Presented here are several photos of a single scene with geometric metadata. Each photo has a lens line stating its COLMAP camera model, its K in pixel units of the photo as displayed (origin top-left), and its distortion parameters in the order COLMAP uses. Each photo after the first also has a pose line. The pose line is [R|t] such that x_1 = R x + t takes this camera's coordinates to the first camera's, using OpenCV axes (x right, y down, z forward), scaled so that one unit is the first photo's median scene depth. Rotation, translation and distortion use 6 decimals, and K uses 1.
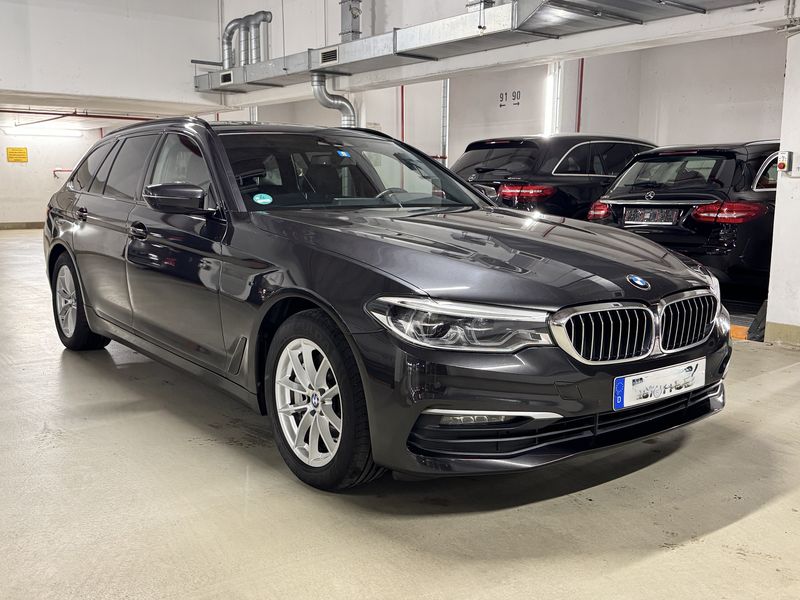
lens RADIAL K [[810.8, 0, 400.0], [0, 810.8, 300.0], [0, 0, 1]] dist [0.174448, -0.400853]
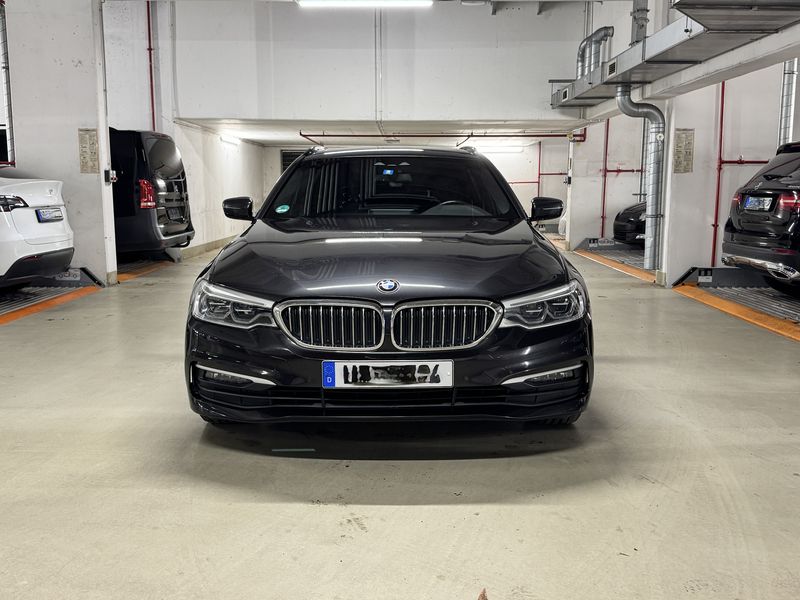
lens RADIAL K [[810.8, 0, 400.0], [0, 810.8, 300.0], [0, 0, 1]] dist [0.174448, -0.400853]
pose [[0.781852, 0.077806, -0.618590, 0.363104], [-0.082059, 0.996393, 0.021608, -0.010108], [0.618040, 0.033866, 0.785417, 0.040194]]
